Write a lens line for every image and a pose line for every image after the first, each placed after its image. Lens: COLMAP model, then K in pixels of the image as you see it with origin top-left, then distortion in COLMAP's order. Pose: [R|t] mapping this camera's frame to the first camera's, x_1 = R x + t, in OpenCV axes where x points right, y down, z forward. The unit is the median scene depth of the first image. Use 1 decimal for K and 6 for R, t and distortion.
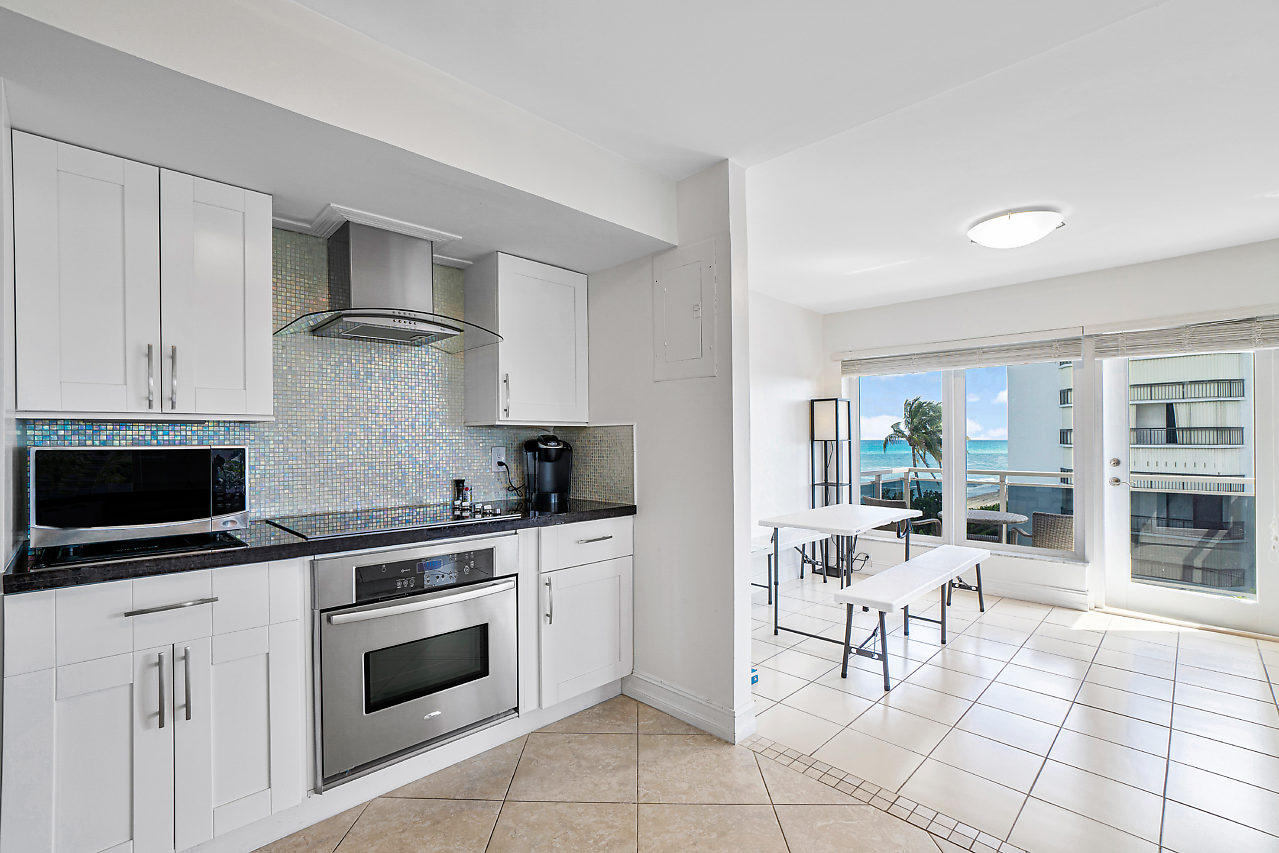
lens RADIAL K [[572.4, 0, 630.2], [0, 572.4, 431.8], [0, 0, 1]] dist [-0.031939, -0.000135]
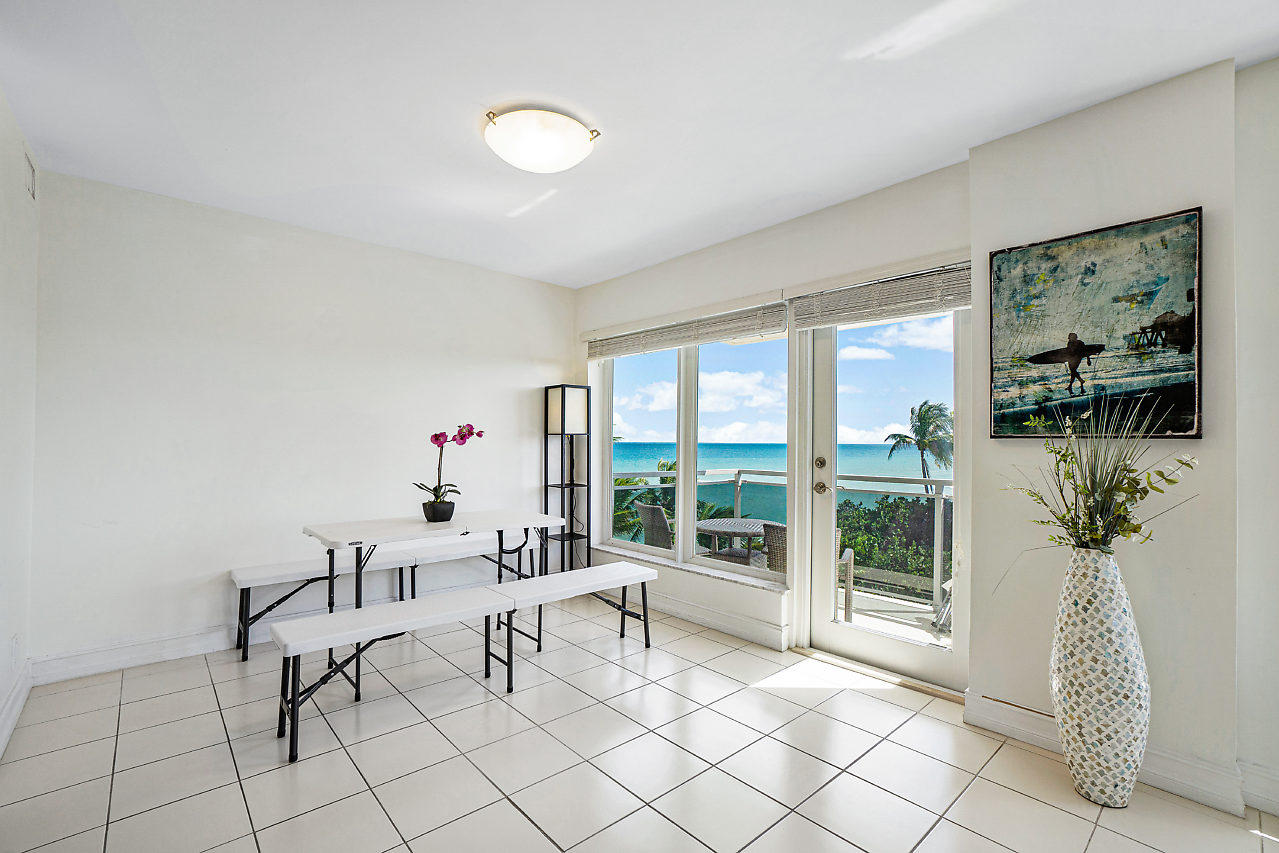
lens RADIAL K [[567.7, 0, 626.6], [0, 567.7, 428.2], [0, 0, 1]] dist [-0.044729, 0.021710]
pose [[0.999030, 0.005071, -0.043743, 0.476647], [-0.005578, 0.999919, -0.011475, 0.015113], [0.043681, 0.011708, 0.998977, 0.152917]]
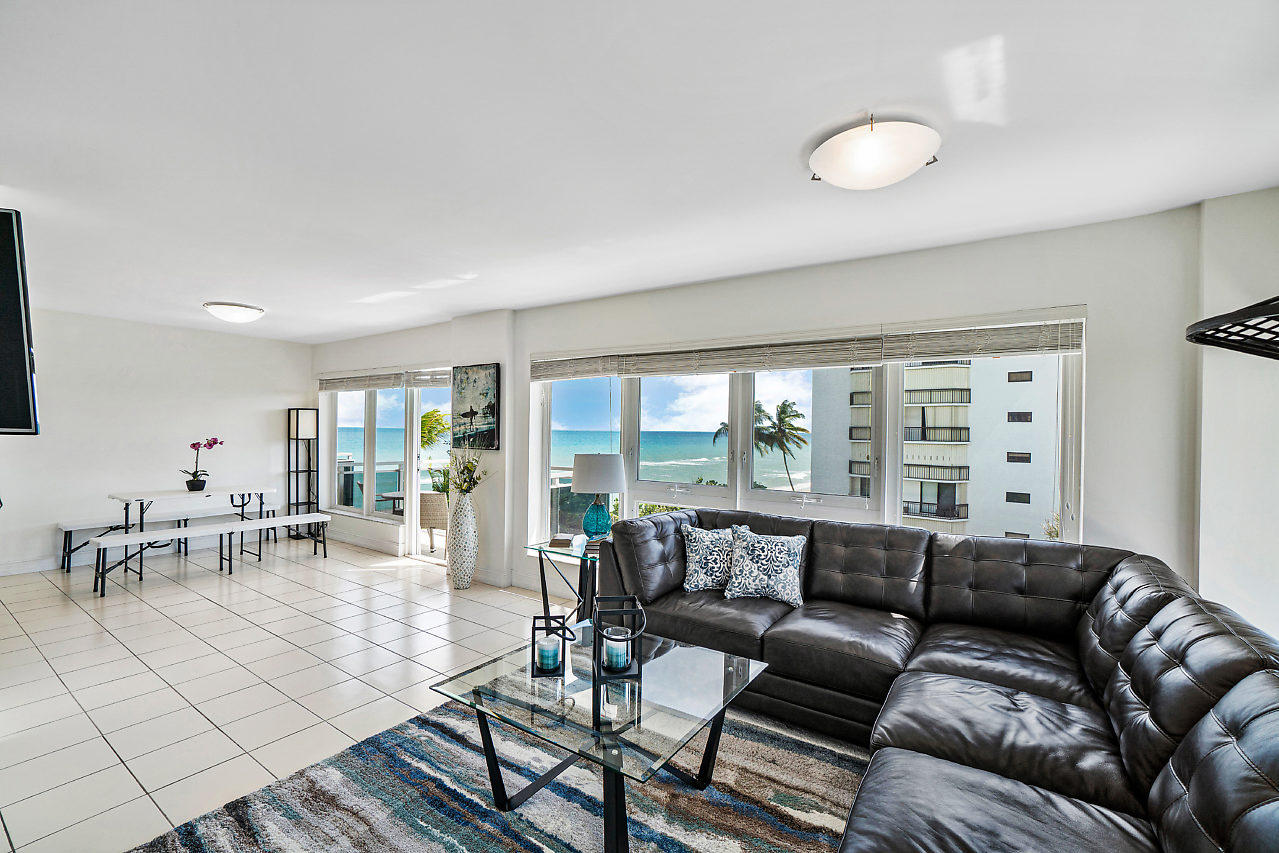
lens RADIAL K [[566.7, 0, 633.0], [0, 566.7, 429.3], [0, 0, 1]] dist [-0.053772, 0.022586]
pose [[0.981025, 0.011608, 0.193535, 0.864687], [-0.013705, 0.999861, 0.009495, -0.031534], [-0.193398, -0.011967, 0.981047, -0.454466]]
